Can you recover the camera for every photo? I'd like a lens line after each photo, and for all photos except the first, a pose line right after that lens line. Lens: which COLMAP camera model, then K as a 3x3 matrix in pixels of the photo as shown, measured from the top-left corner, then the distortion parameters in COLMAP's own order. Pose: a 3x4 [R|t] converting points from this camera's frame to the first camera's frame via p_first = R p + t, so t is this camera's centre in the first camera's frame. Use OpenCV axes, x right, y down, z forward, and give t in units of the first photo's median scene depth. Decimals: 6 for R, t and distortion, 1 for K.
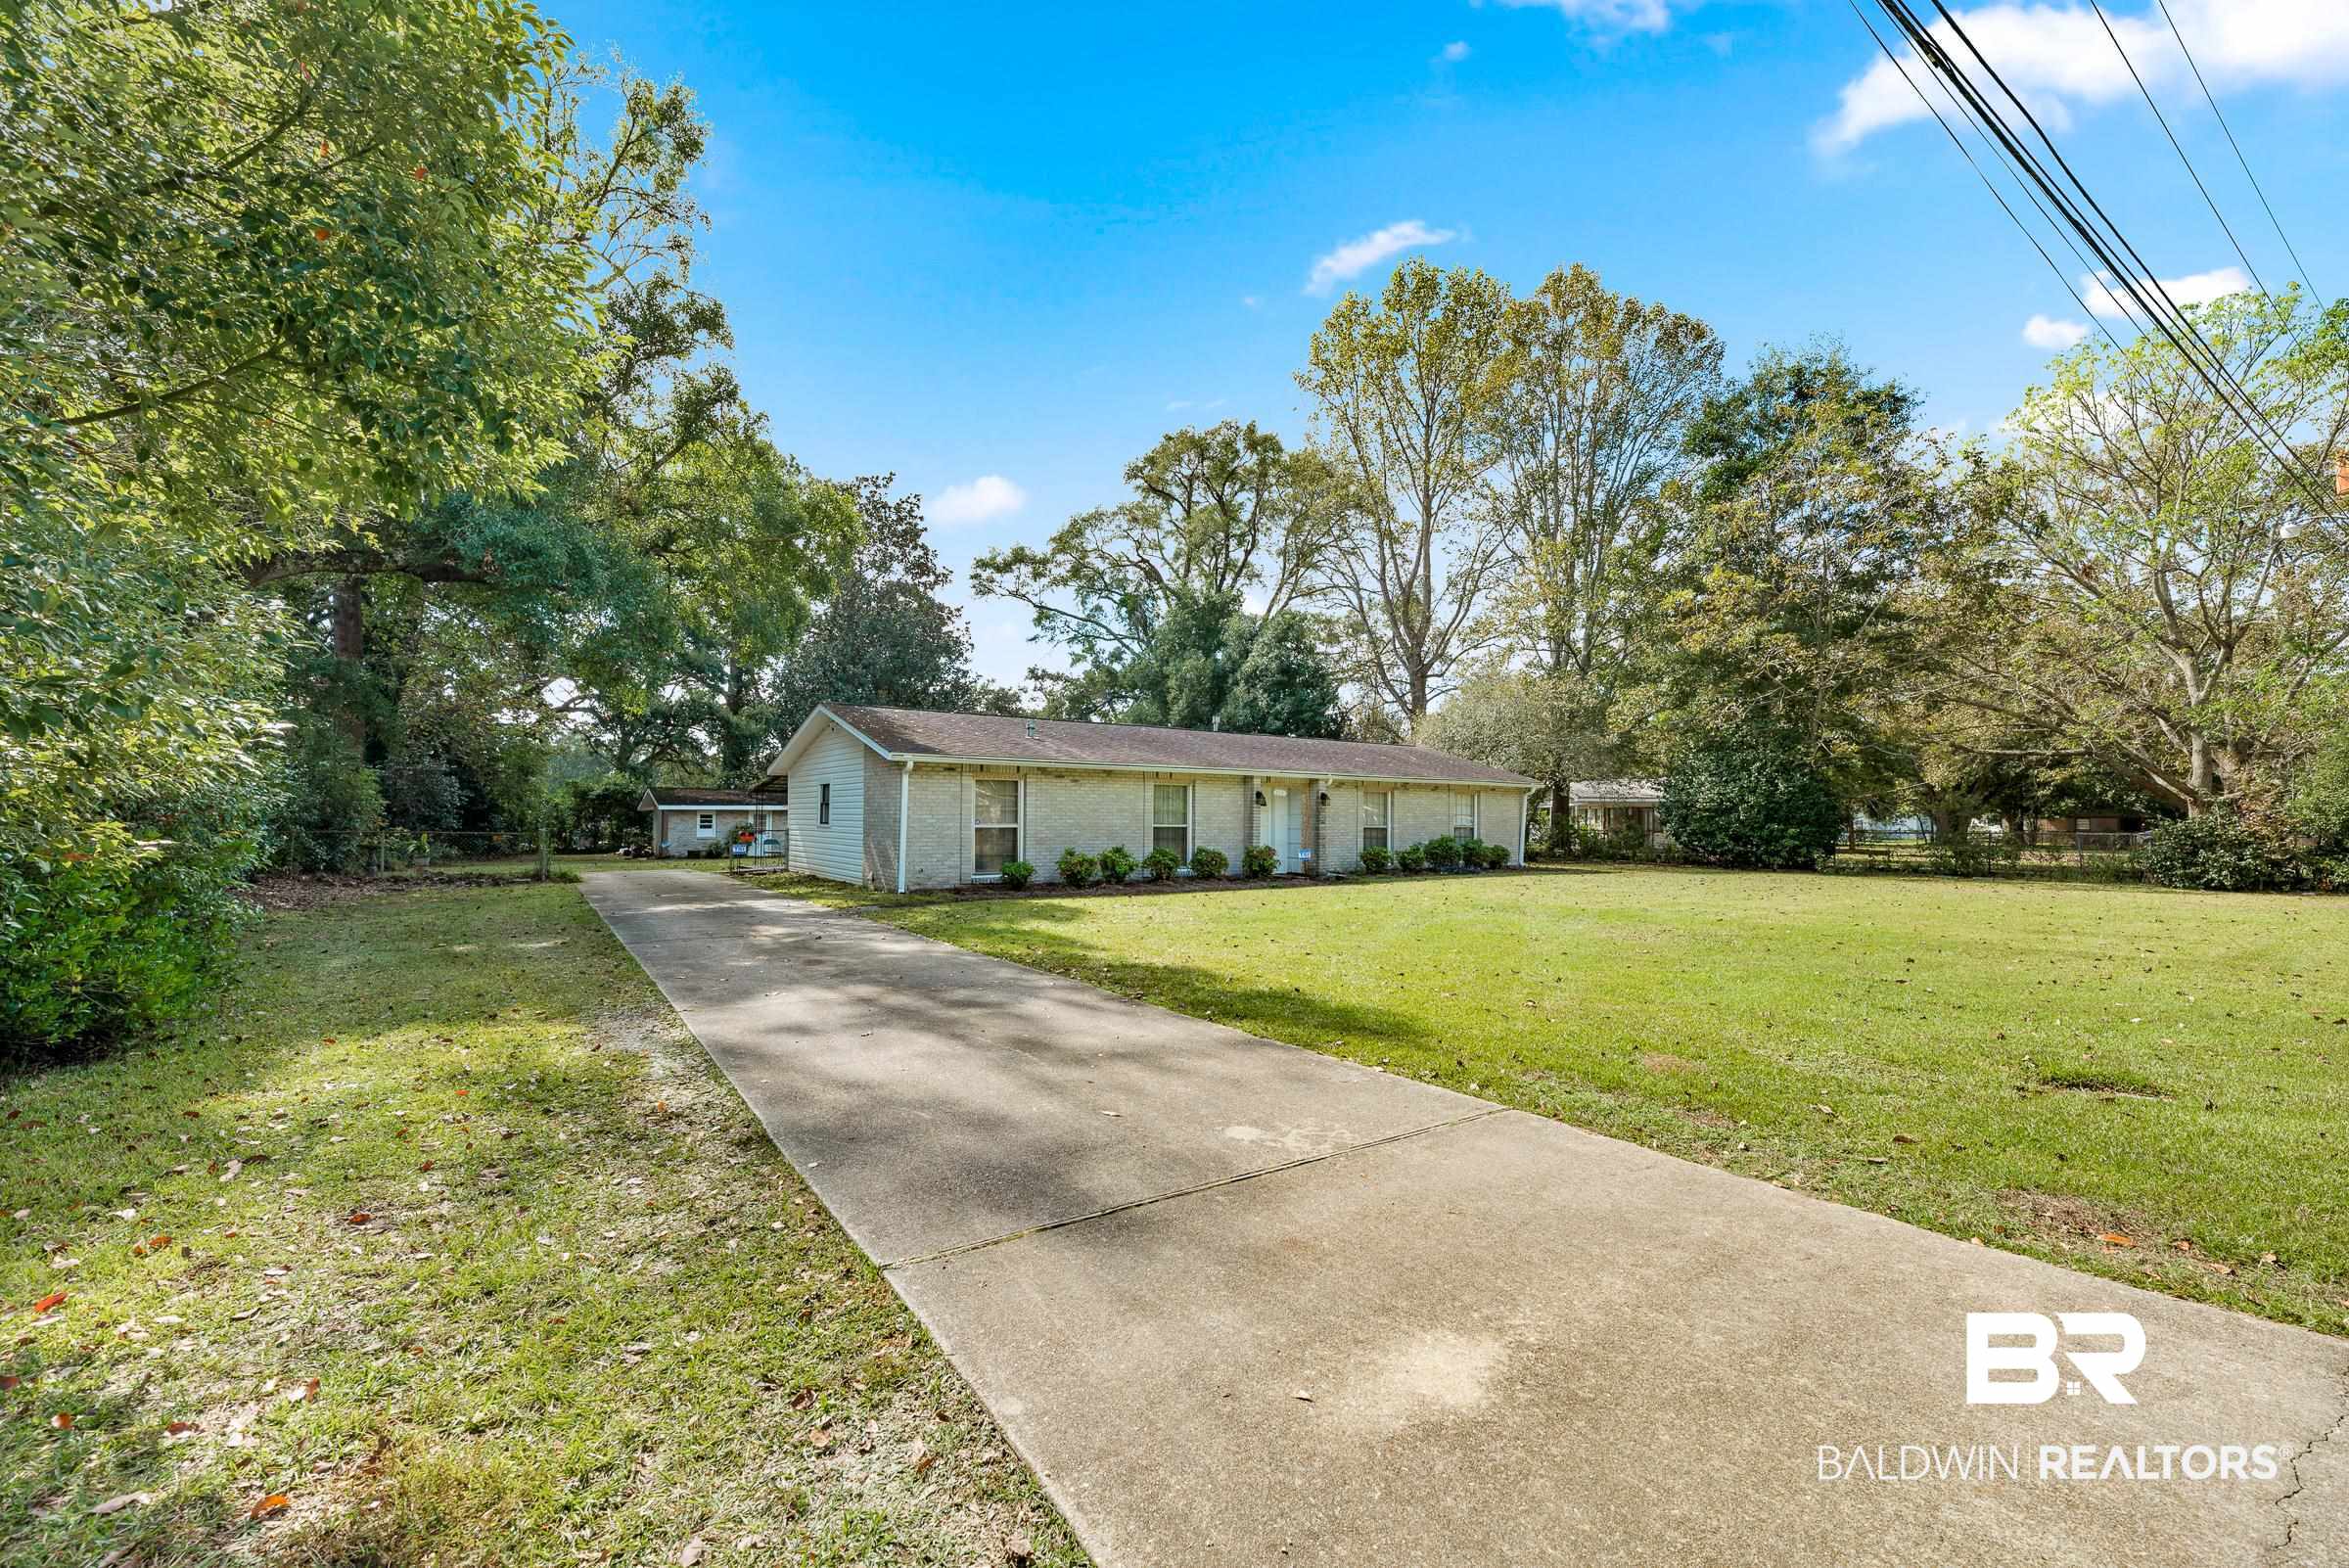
lens RADIAL K [[951.2, 0, 1168.0], [0, 951.2, 792.0], [0, 0, 1]] dist [-0.000424, 0.000283]
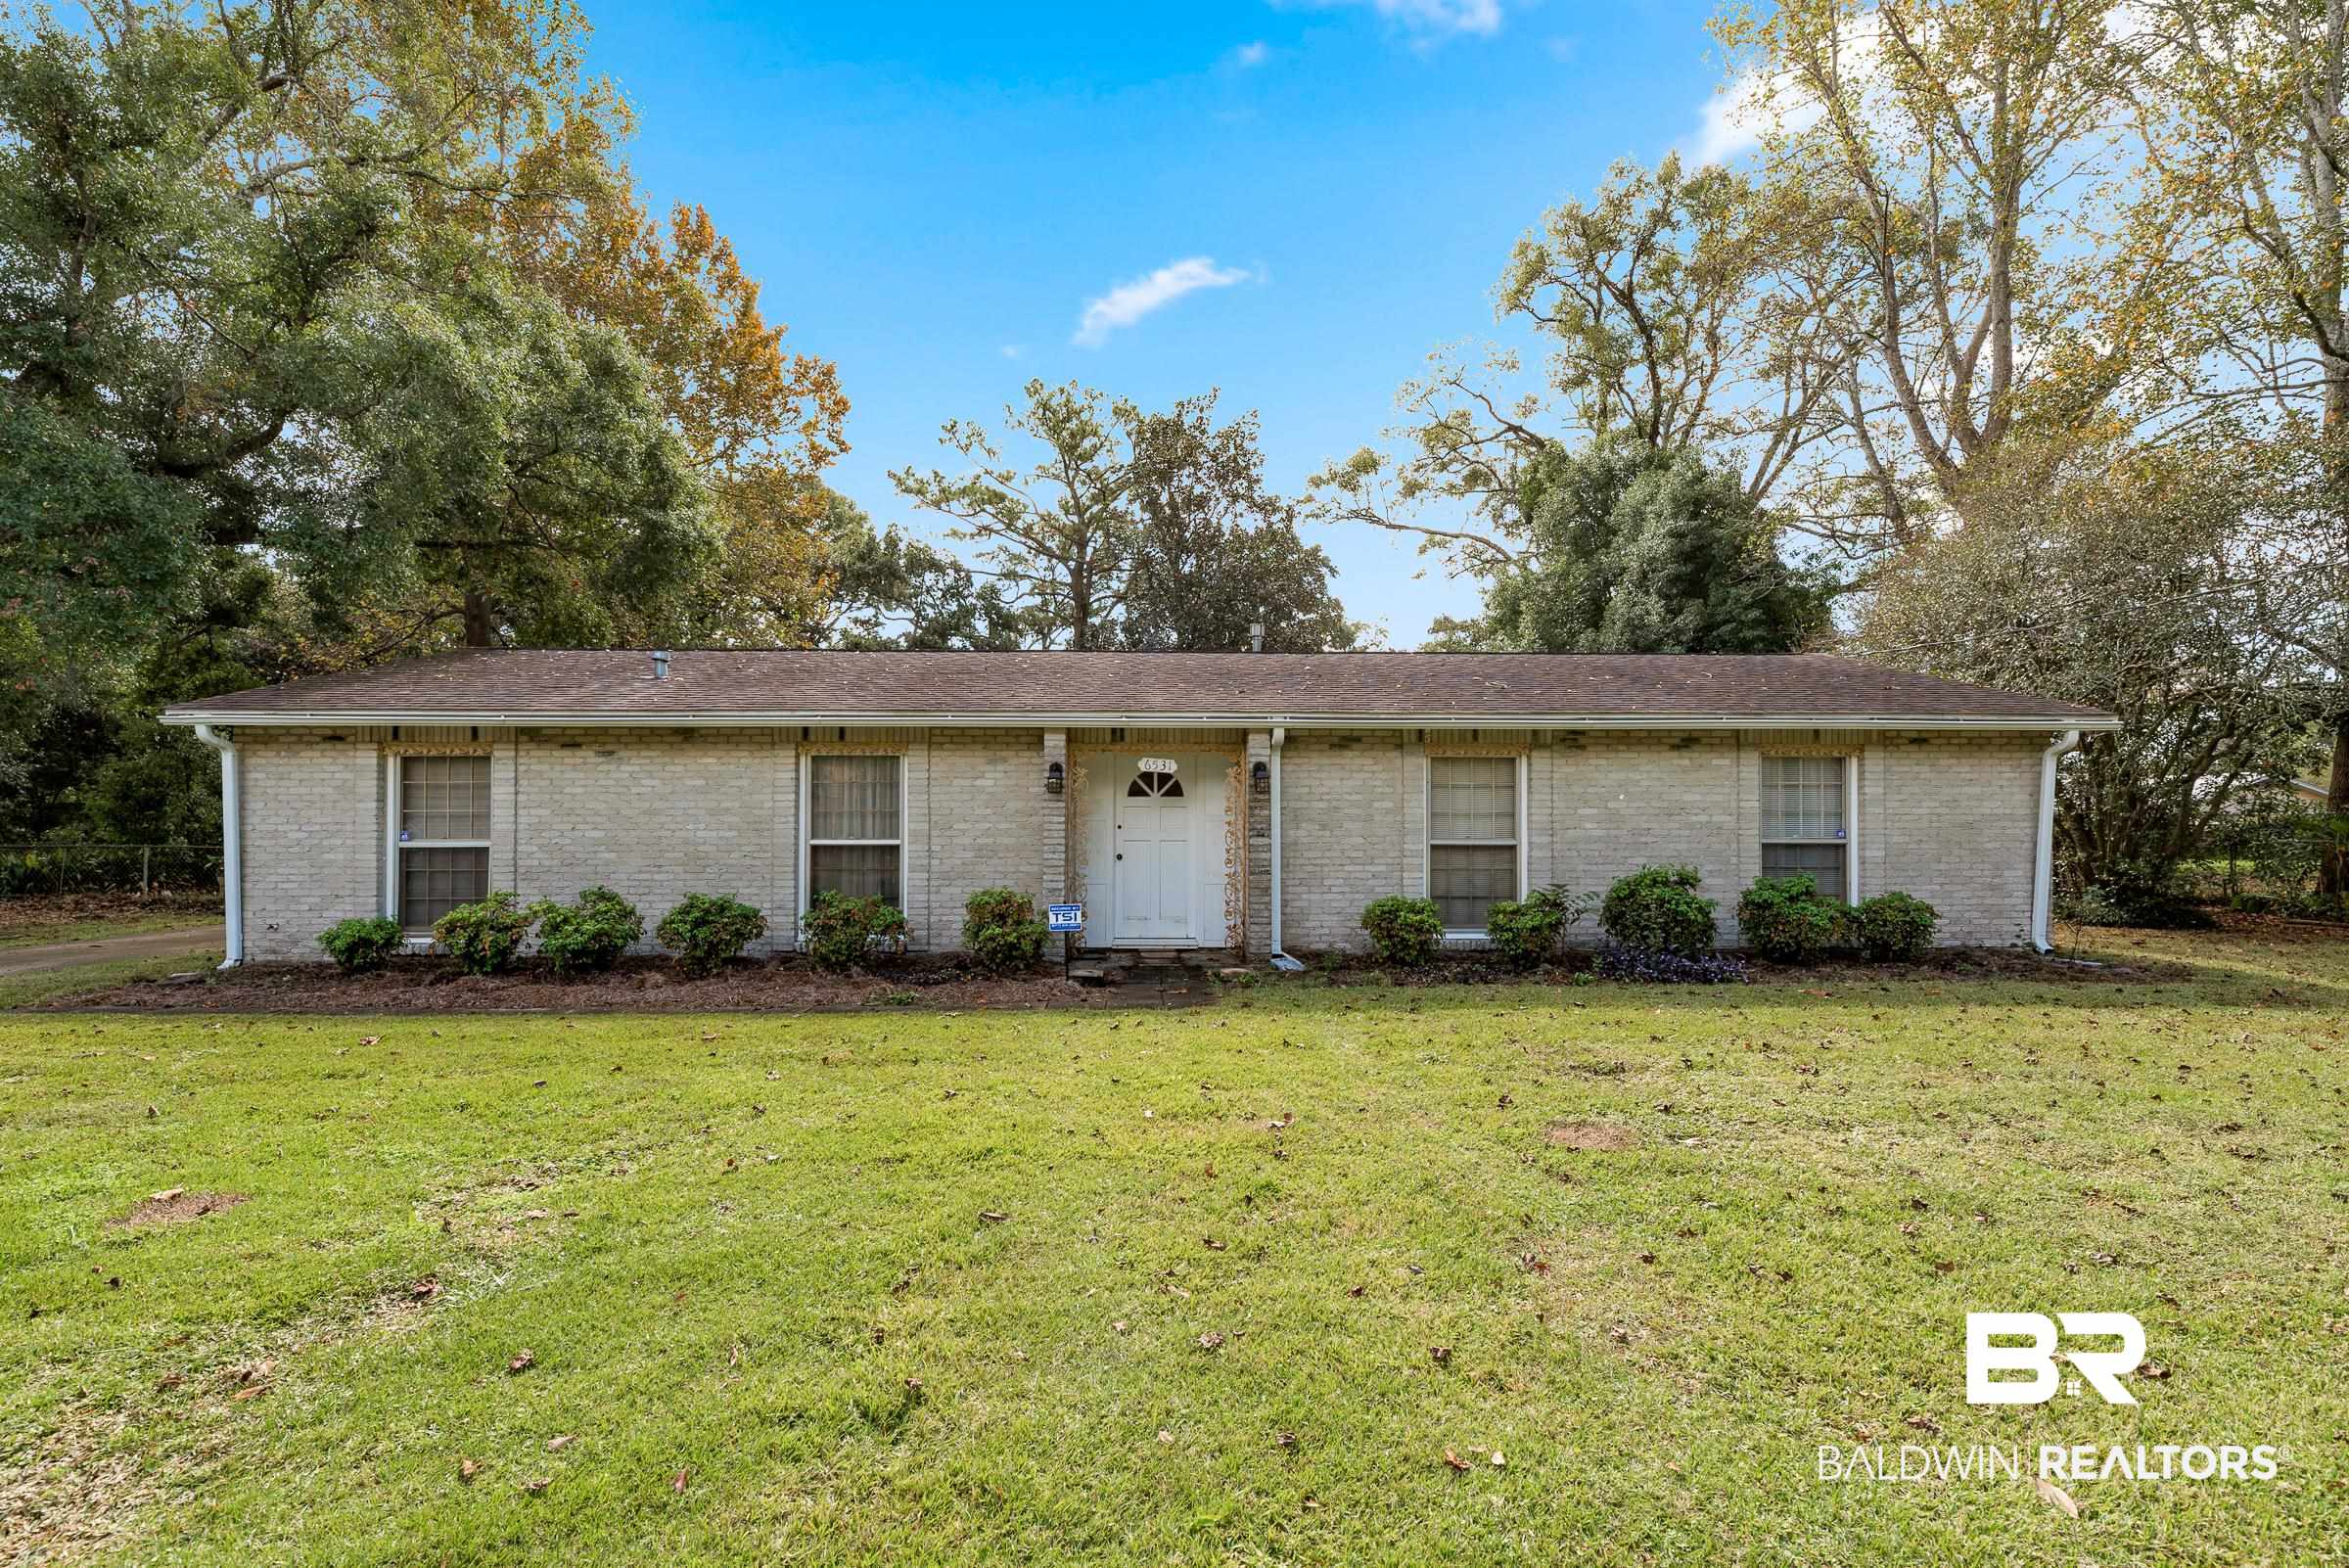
lens RADIAL K [[1078.2, 0, 1174.4], [0, 1078.2, 810.8], [0, 0, 1]] dist [0.018138, 0.000097]
pose [[0.865188, -0.013942, -0.501253, 0.316109], [0.022937, 0.999667, 0.011786, 0.013016], [0.500922, -0.021694, 0.865220, 0.513478]]
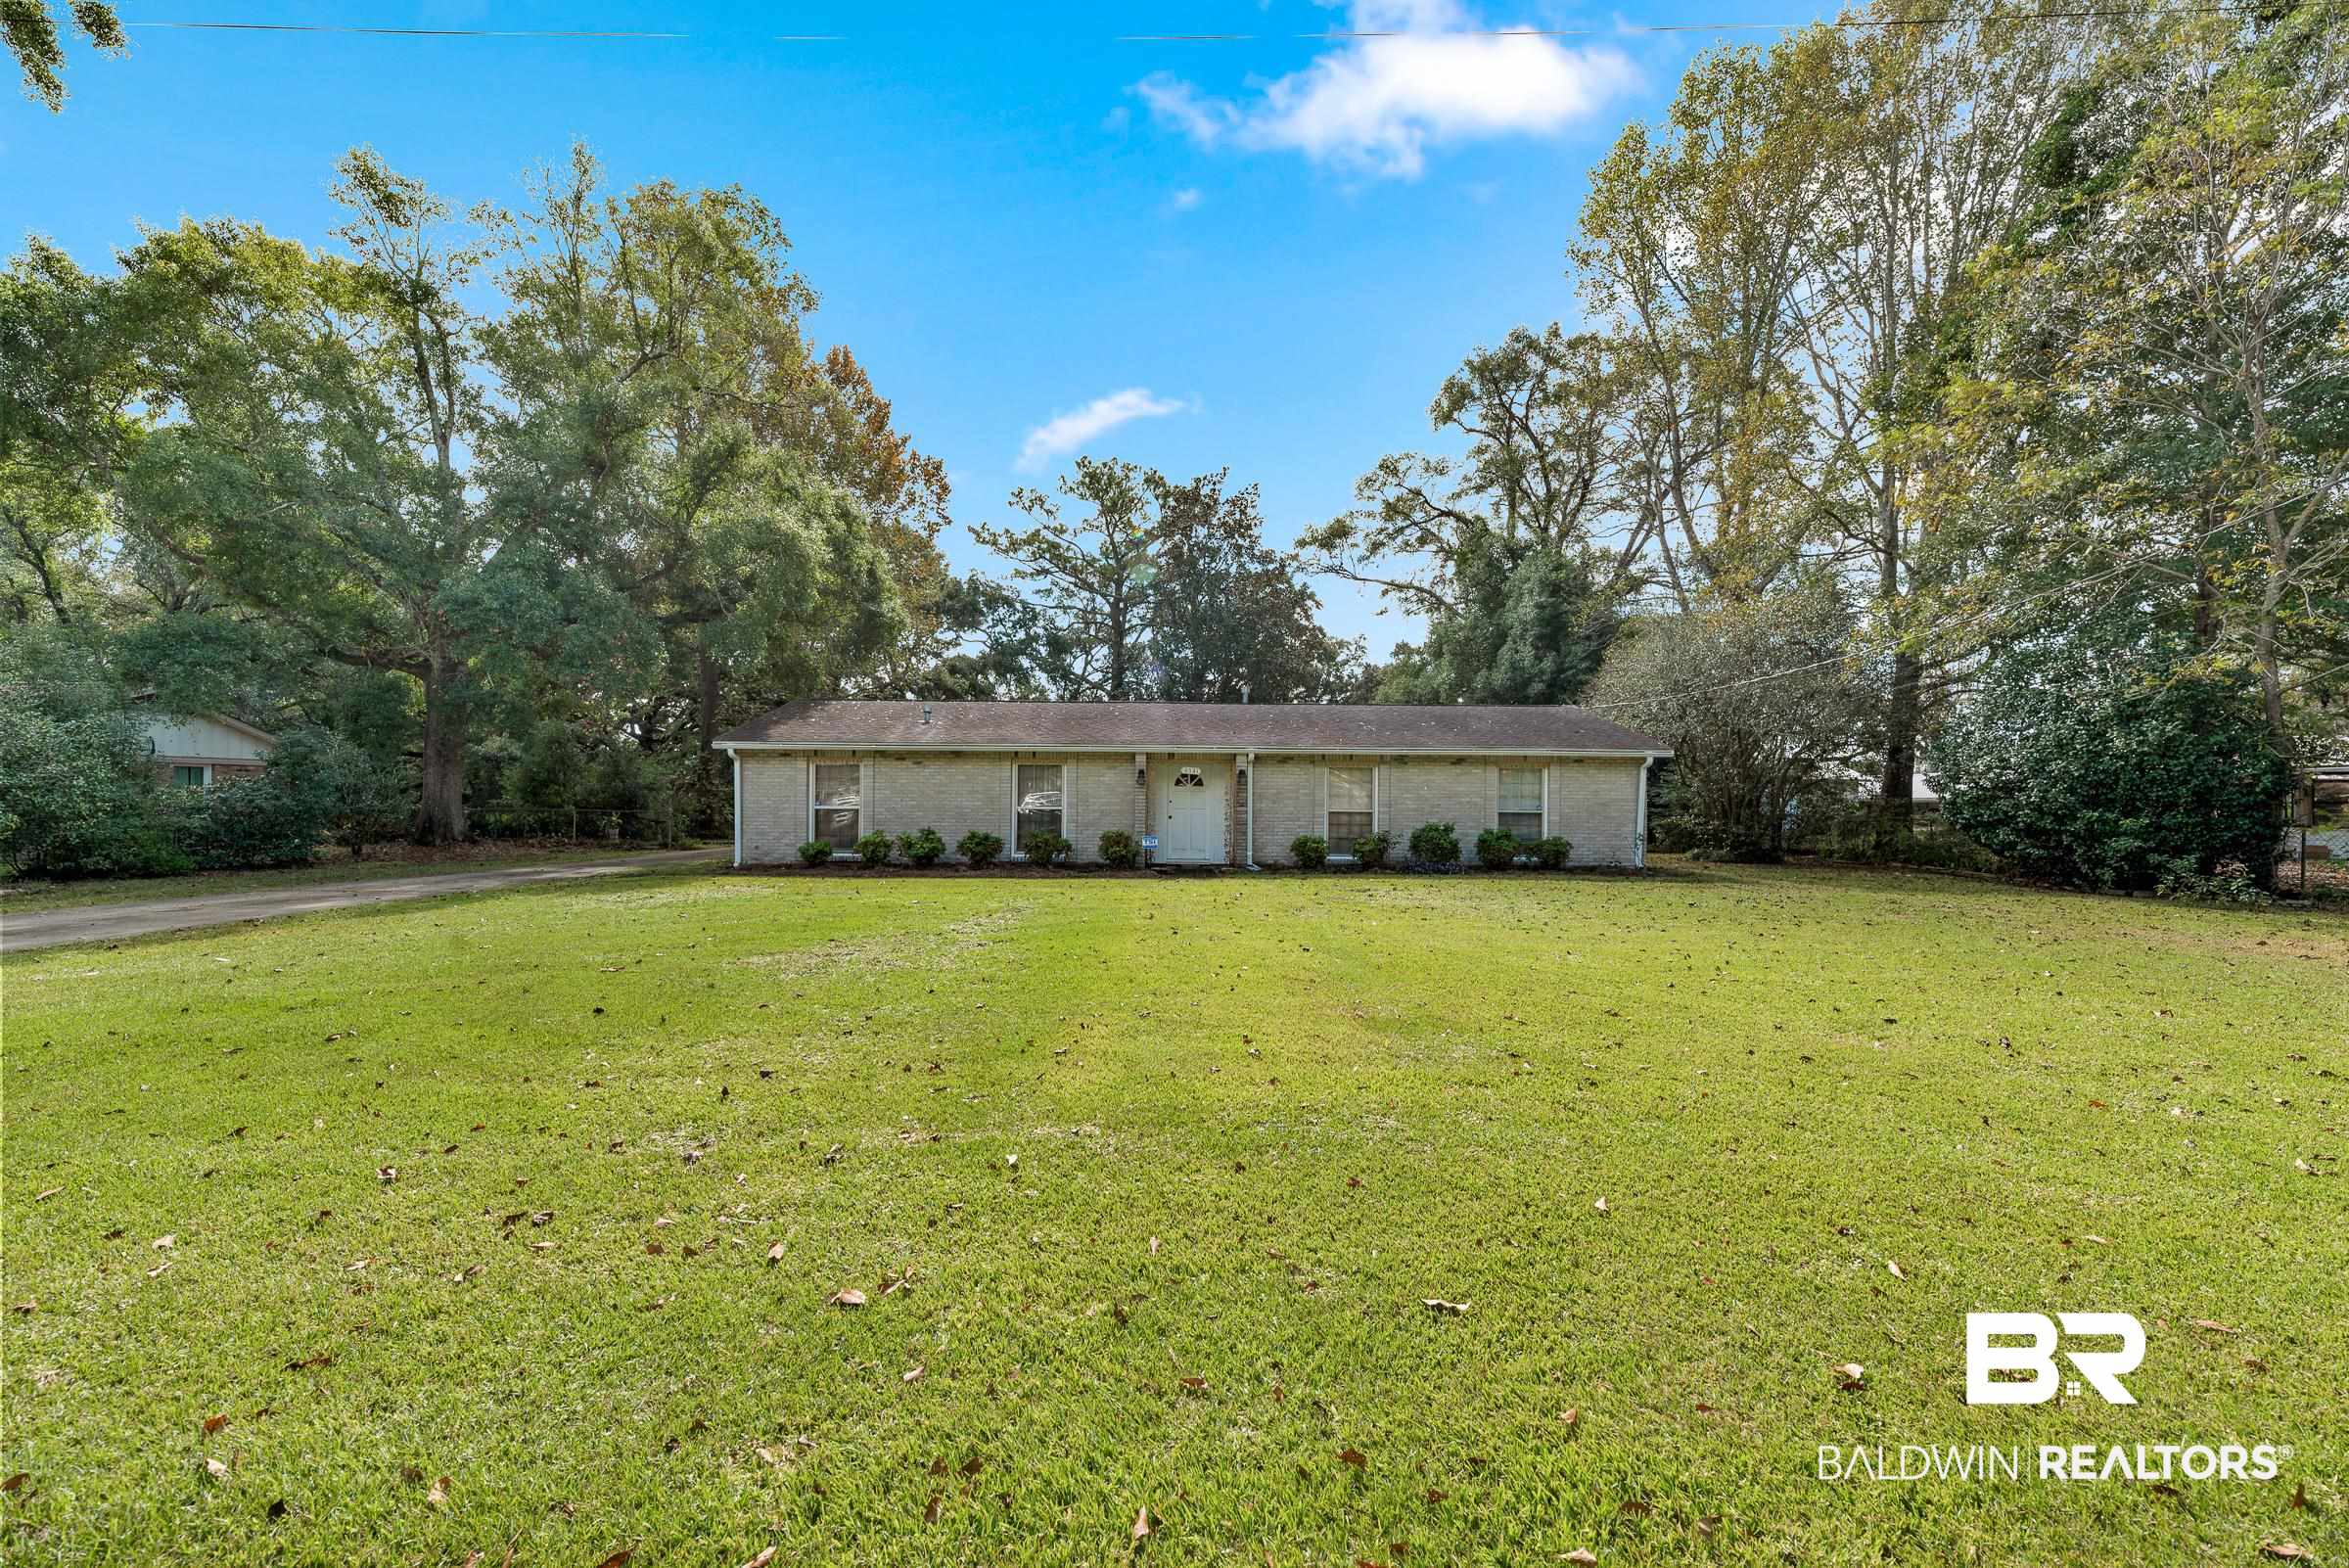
lens RADIAL K [[951.2, 0, 1168.0], [0, 951.2, 792.0], [0, 0, 1]] dist [-0.000424, 0.000283]
pose [[0.854820, -0.007959, -0.518863, 0.465020], [0.015172, 0.999838, 0.009659, 0.009295], [0.518703, -0.016129, 0.854803, 0.238727]]
